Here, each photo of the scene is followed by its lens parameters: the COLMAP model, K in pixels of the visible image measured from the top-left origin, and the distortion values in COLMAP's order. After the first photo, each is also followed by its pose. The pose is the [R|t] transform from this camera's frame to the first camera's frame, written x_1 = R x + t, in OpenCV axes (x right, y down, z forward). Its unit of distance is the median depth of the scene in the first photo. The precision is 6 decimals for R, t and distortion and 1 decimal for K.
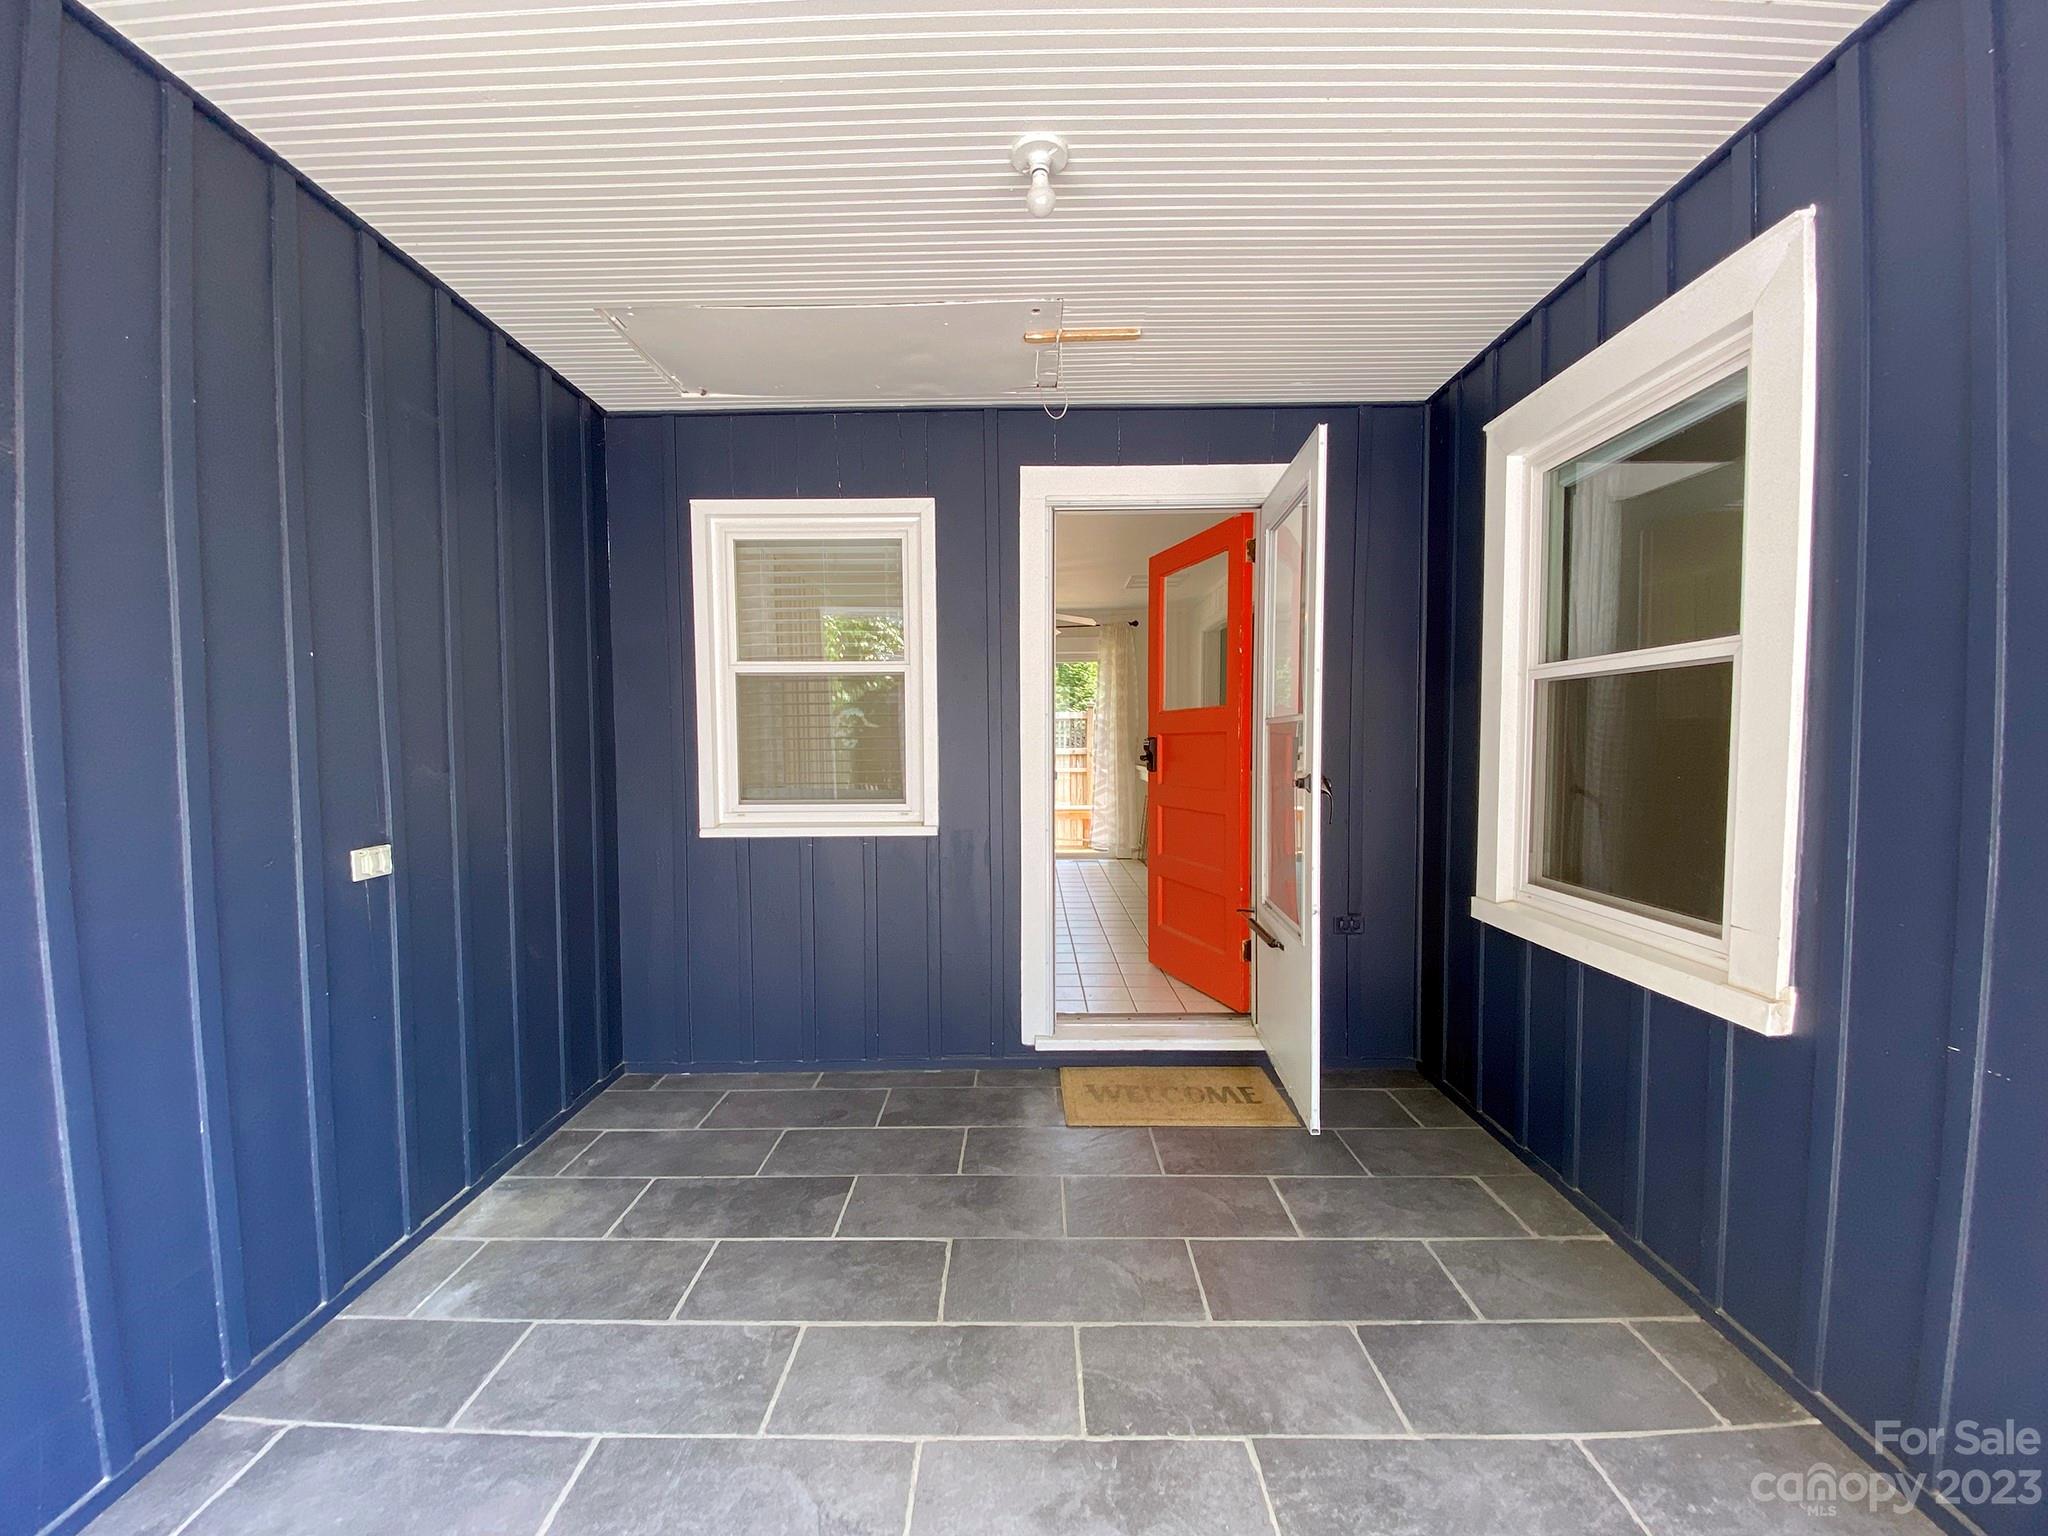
lens RADIAL K [[834.7, 0, 1015.7], [0, 834.7, 777.7], [0, 0, 1]] dist [0.008193, -0.000349]
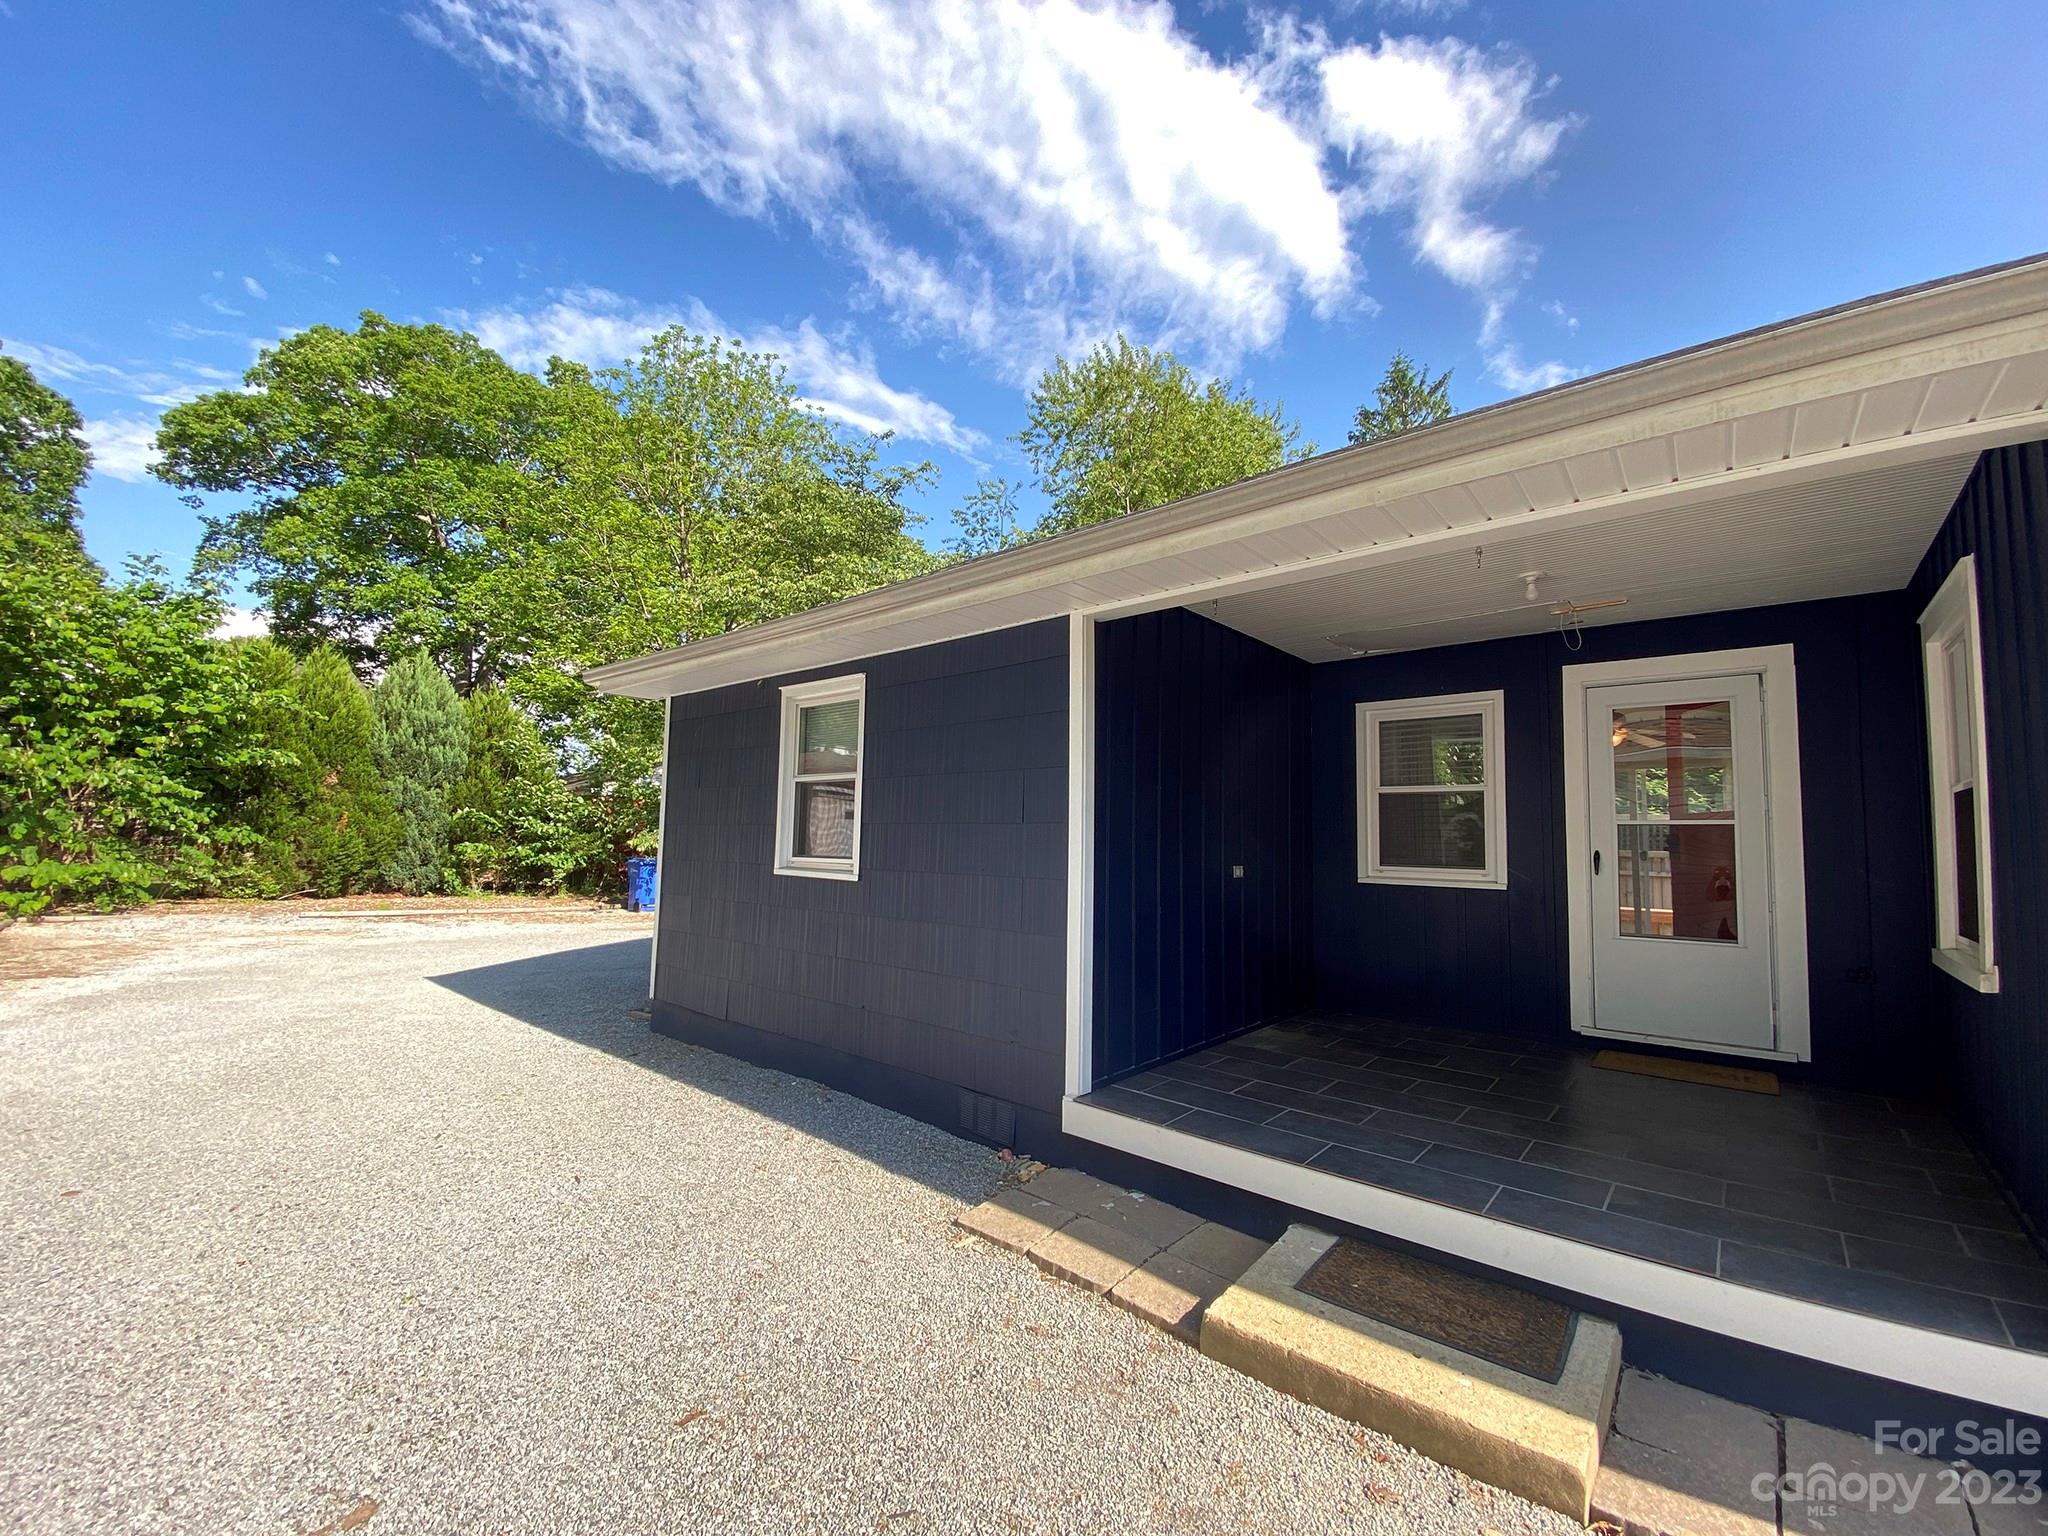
lens RADIAL K [[834.7, 0, 1015.7], [0, 834.7, 777.7], [0, 0, 1]] dist [0.008193, -0.000349]
pose [[0.768272, -0.023653, -0.639686, 0.225641], [-0.055416, 0.993108, -0.103276, 0.075058], [0.637720, 0.114793, 0.761666, -0.906843]]
